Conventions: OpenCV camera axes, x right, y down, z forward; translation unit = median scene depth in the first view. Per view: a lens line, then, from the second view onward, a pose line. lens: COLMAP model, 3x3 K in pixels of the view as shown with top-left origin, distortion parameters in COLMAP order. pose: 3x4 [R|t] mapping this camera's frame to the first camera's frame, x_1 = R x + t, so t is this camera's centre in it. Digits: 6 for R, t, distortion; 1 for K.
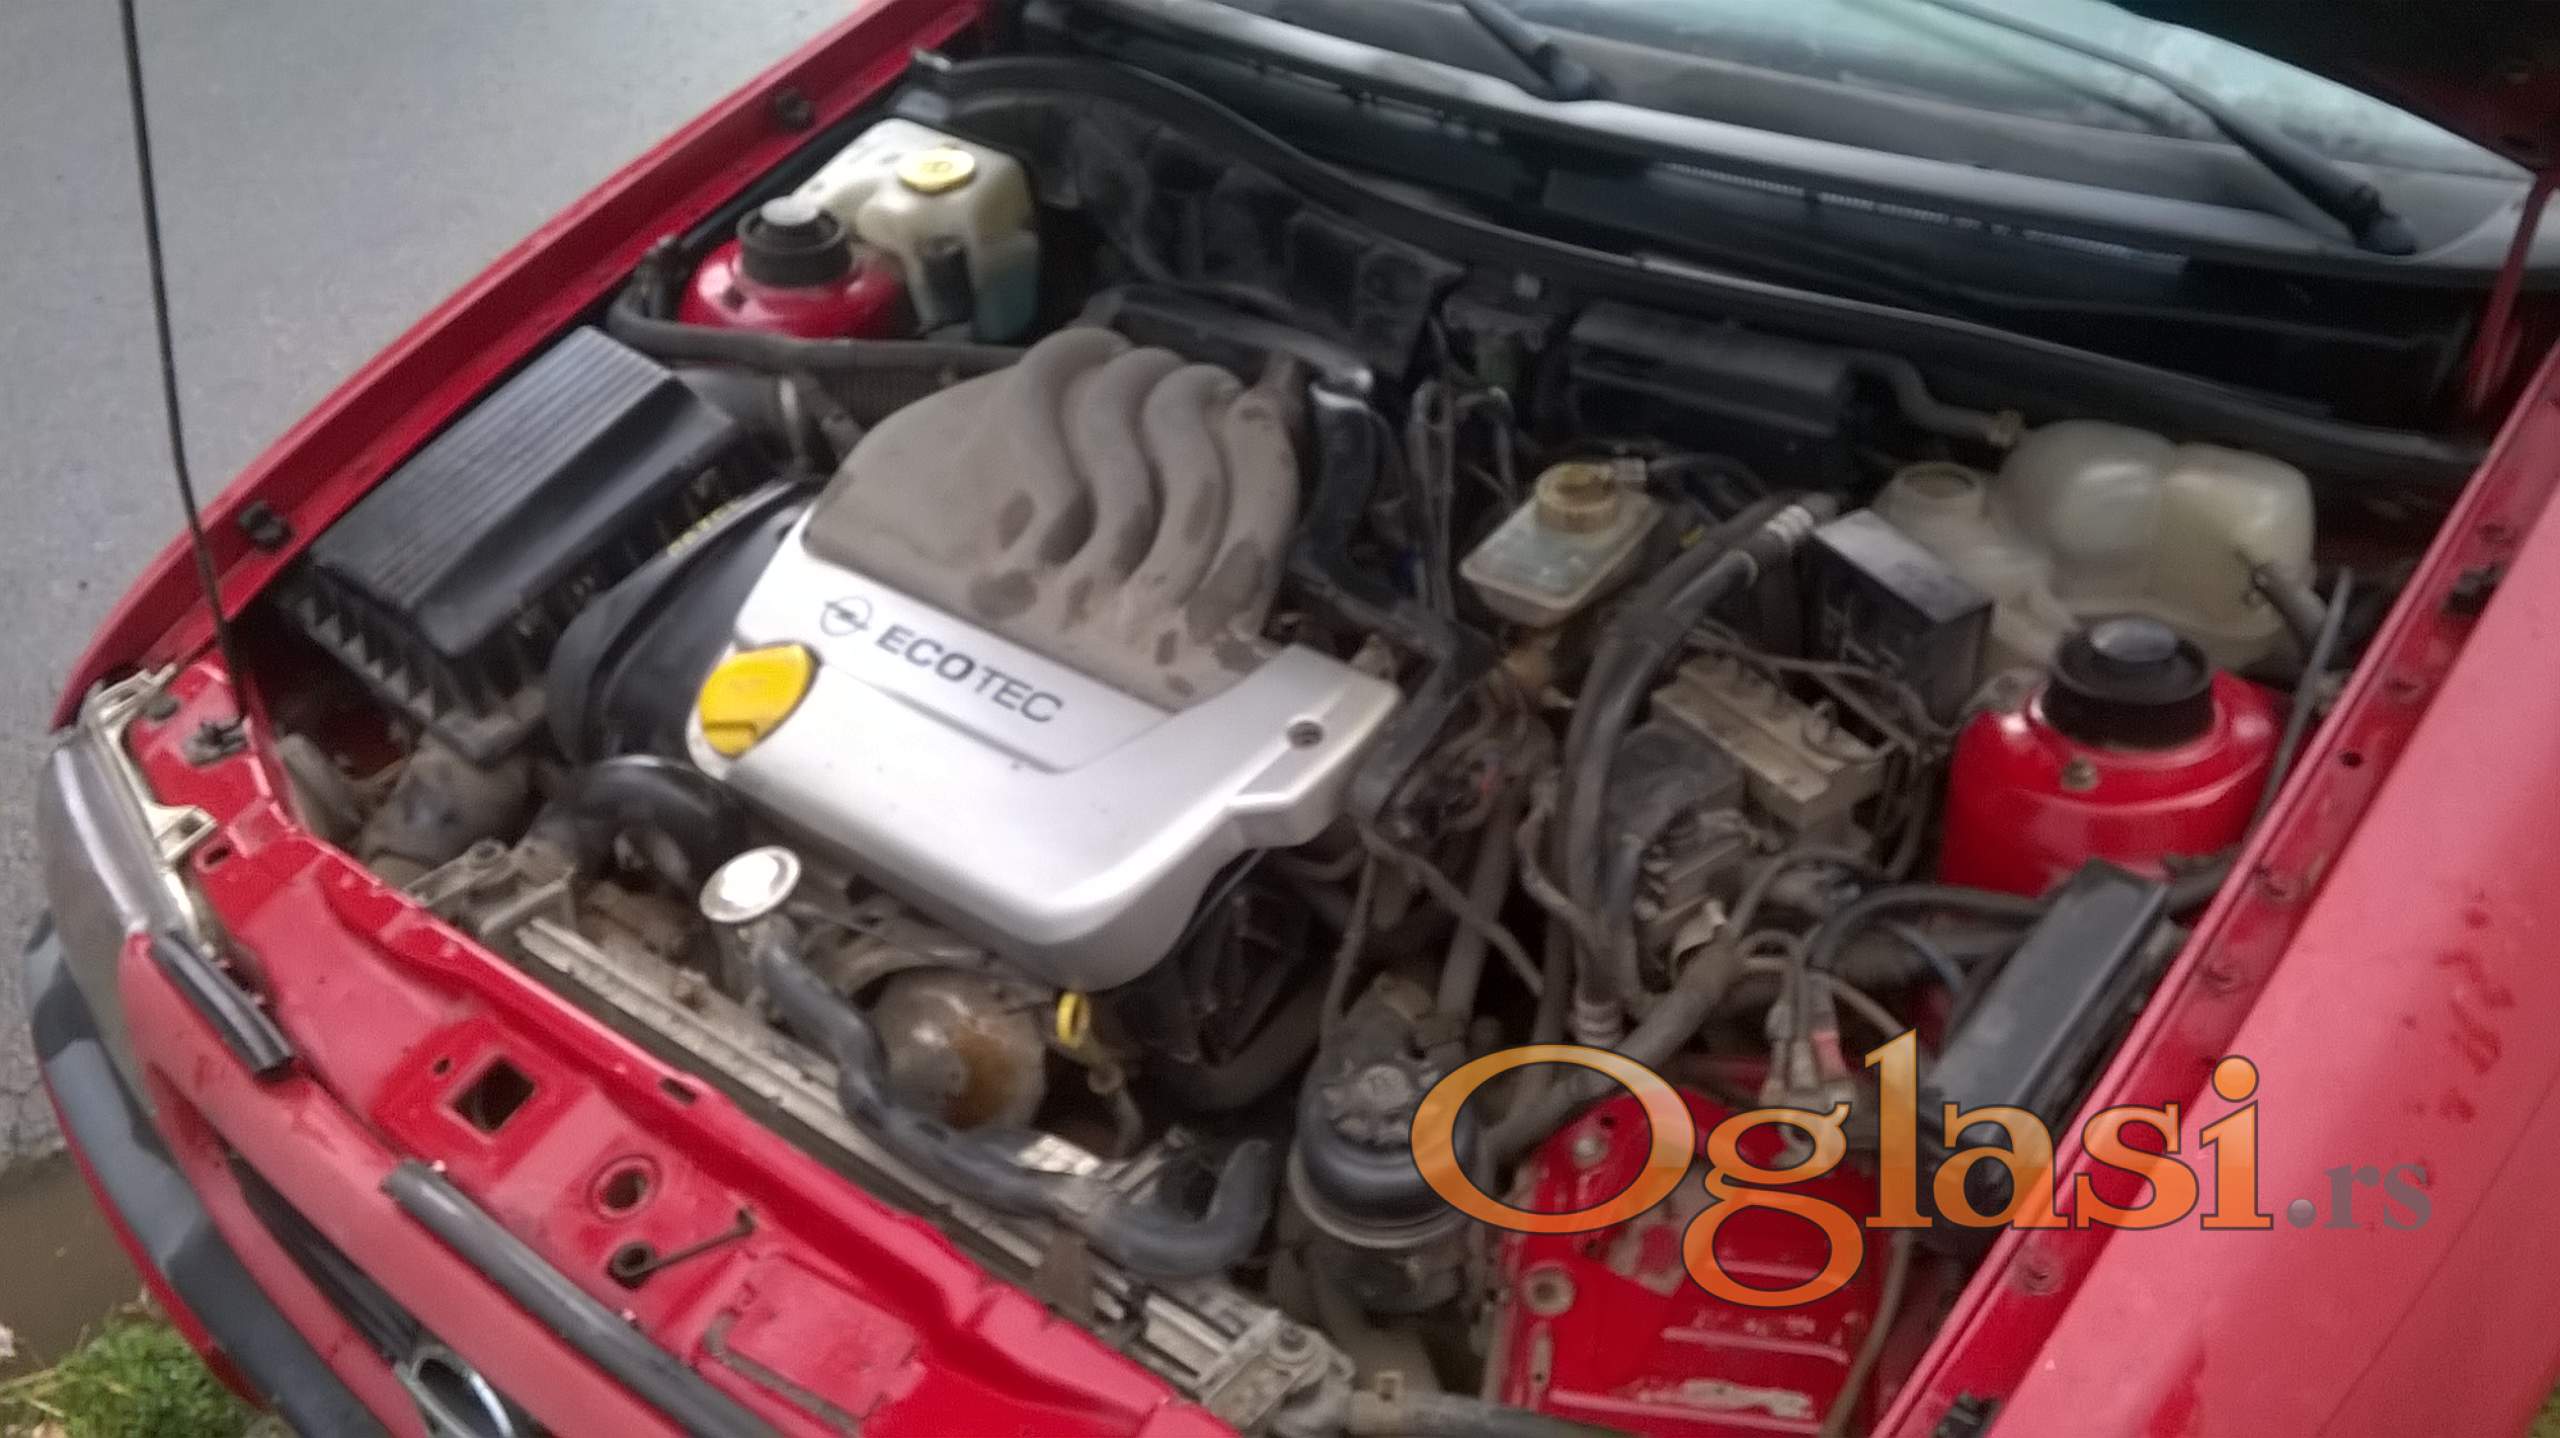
lens RADIAL K [[2114.5, 0, 1264.4], [0, 2114.5, 720.7], [0, 0, 1]] dist [0.059269, -0.158130]
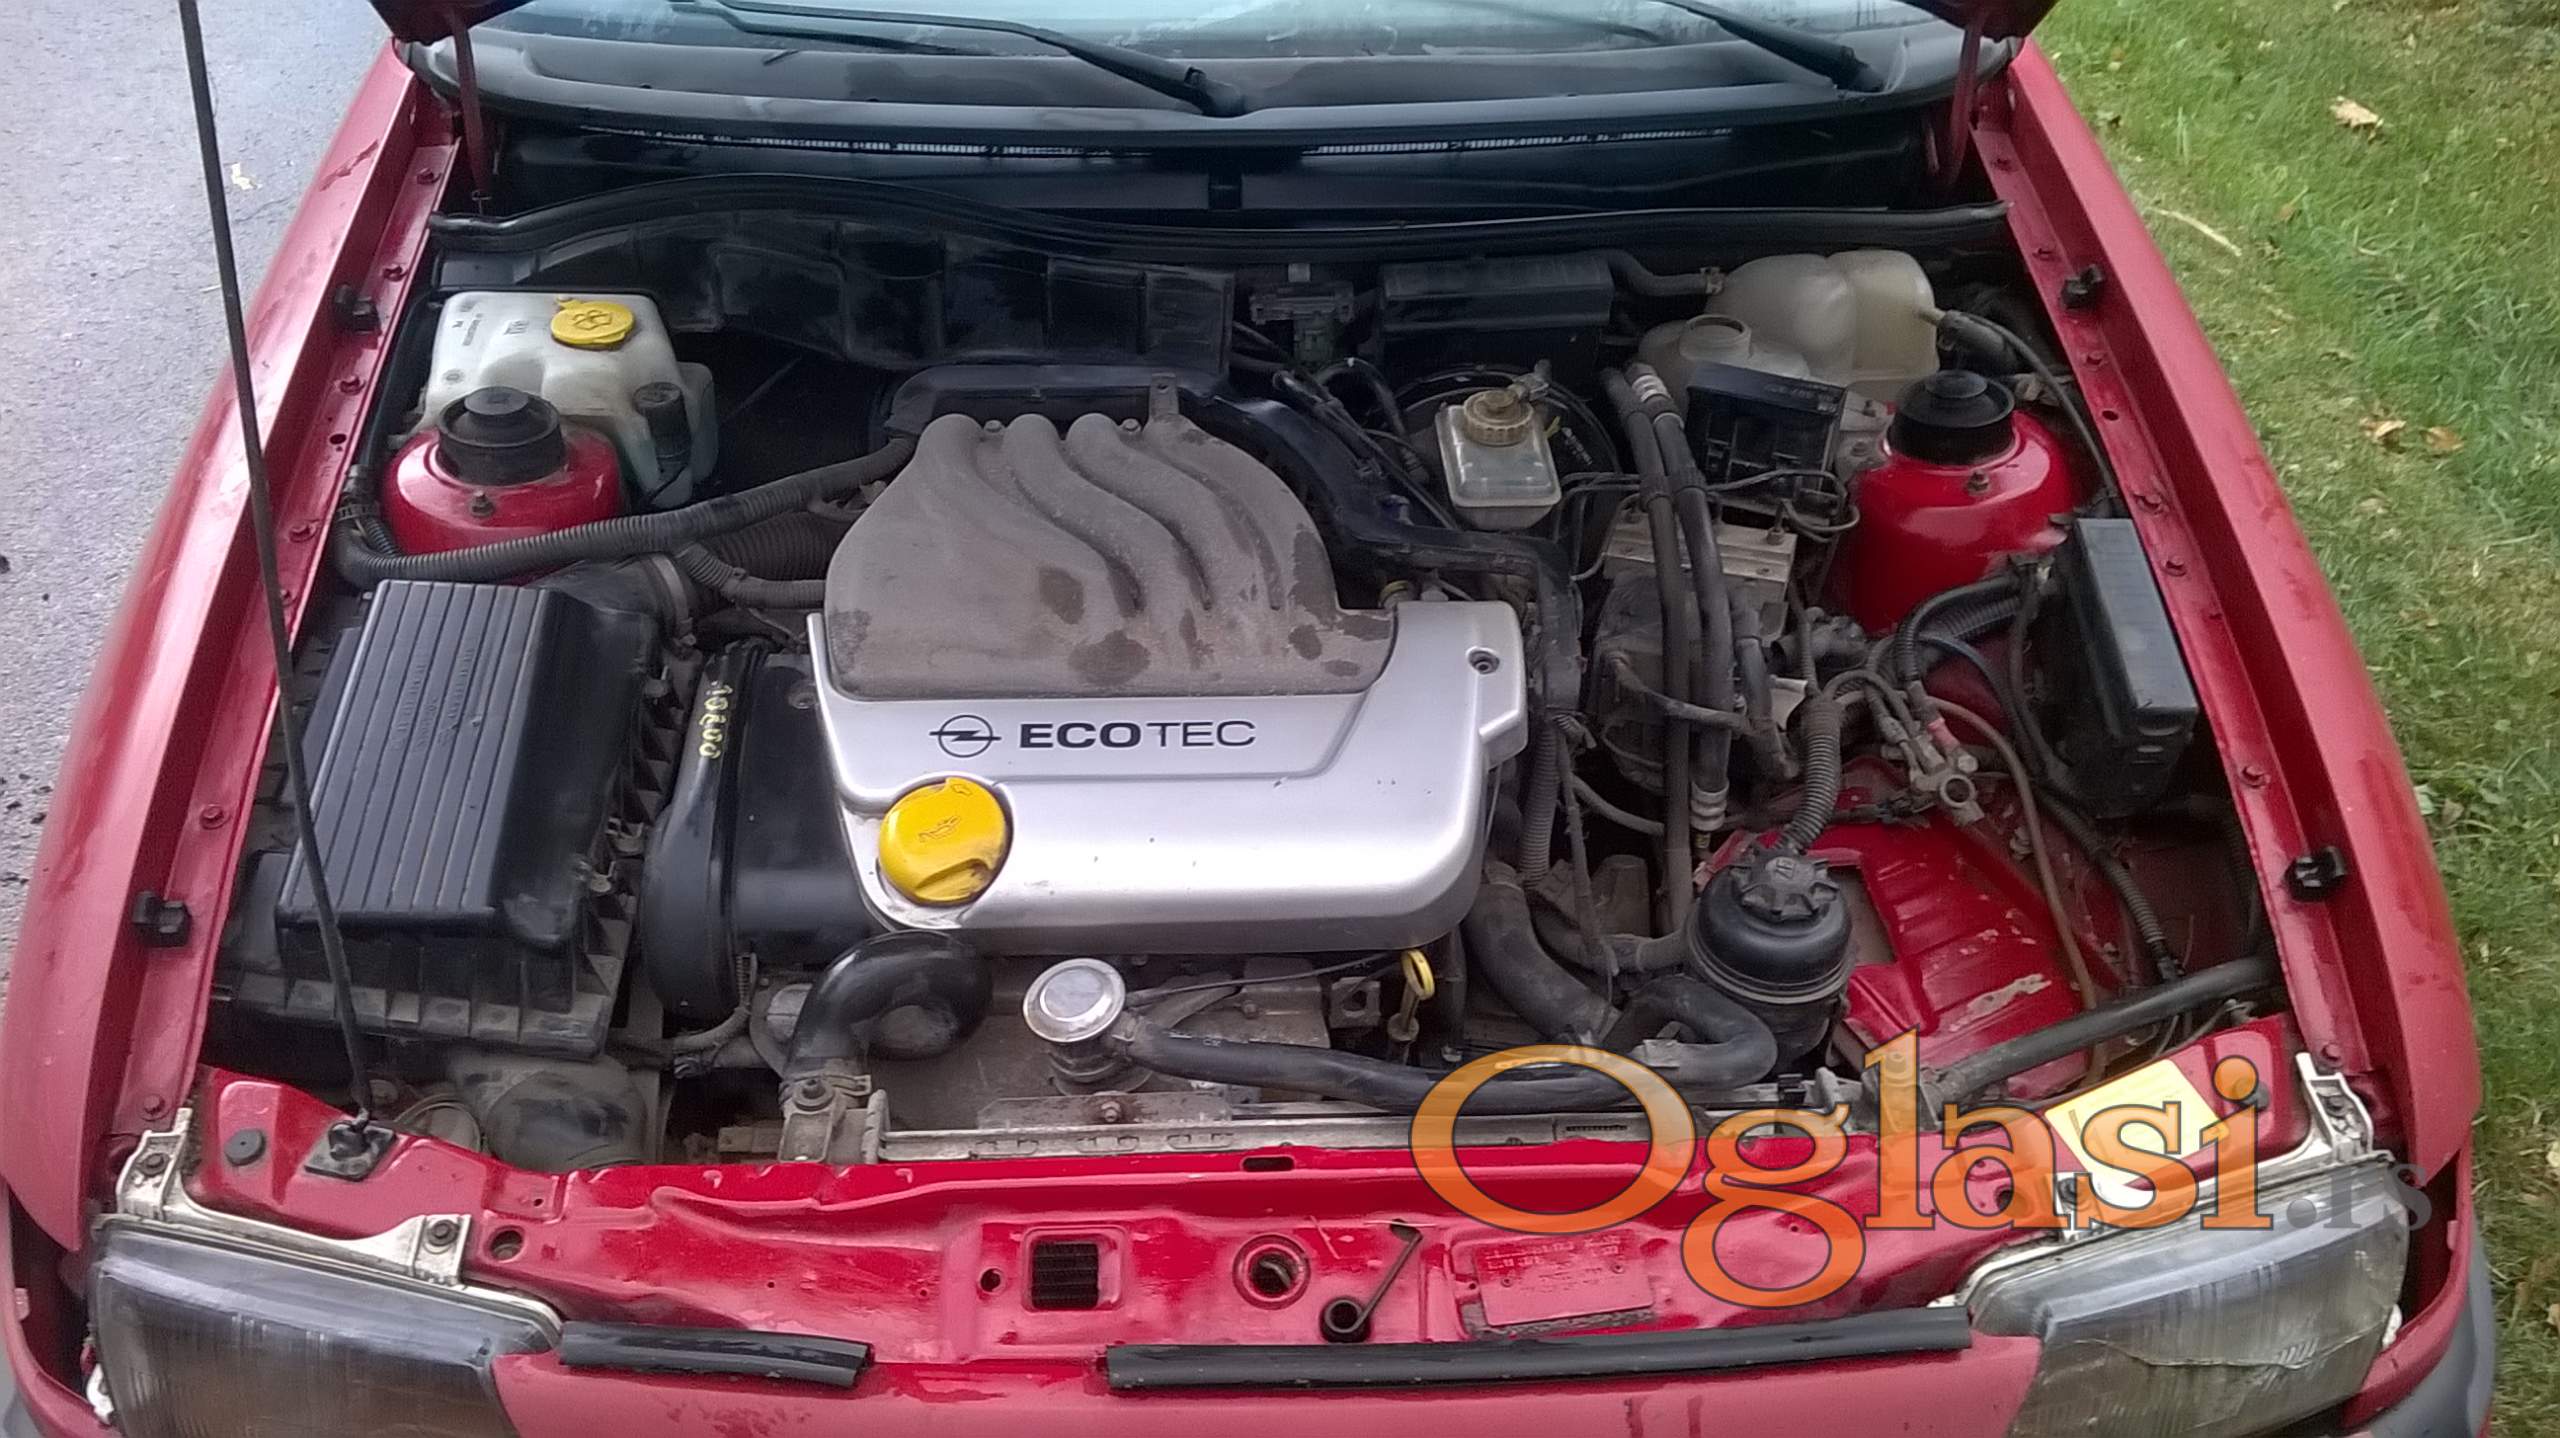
lens RADIAL K [[2114.5, 0, 1264.4], [0, 2114.5, 720.7], [0, 0, 1]] dist [0.059269, -0.158130]
pose [[0.768290, -0.344342, 0.539591, -0.639644], [0.352136, 0.931323, 0.092943, -0.102033], [-0.534538, 0.118602, 0.836781, 0.097495]]
